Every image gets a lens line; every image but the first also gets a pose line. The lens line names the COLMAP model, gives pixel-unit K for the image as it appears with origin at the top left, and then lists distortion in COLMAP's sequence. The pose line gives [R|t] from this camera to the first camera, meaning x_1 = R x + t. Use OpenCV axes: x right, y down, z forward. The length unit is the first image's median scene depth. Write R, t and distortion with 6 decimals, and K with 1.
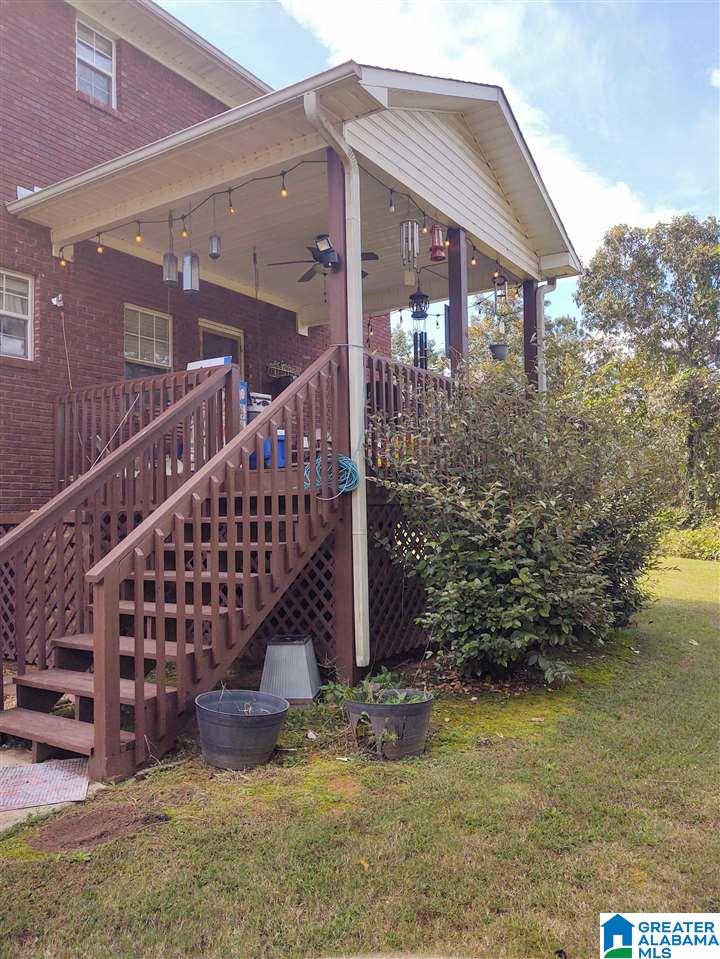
lens RADIAL K [[745.3, 0, 360.0], [0, 745.3, 479.5], [0, 0, 1]] dist [0.010413, 0.000639]
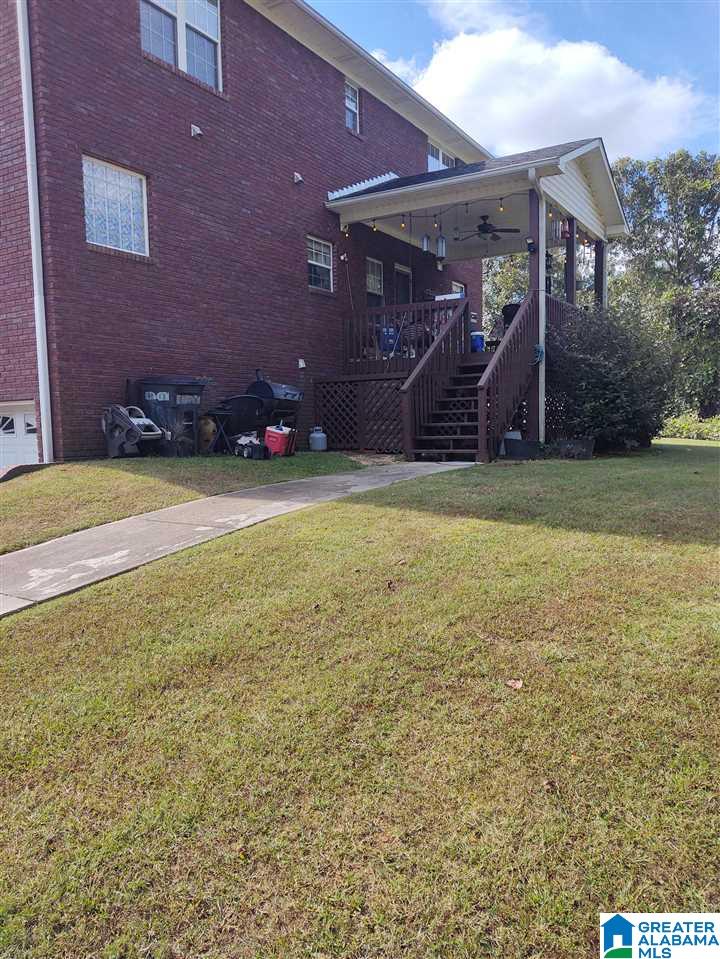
lens RADIAL K [[749.7, 0, 359.6], [0, 749.7, 497.9], [0, 0, 1]] dist [-0.006559, -0.008884]
pose [[0.999282, -0.005173, 0.037520, -0.388445], [-0.000123, 0.990182, 0.139782, 0.066194], [-0.037875, -0.139686, 0.989471, -0.731985]]
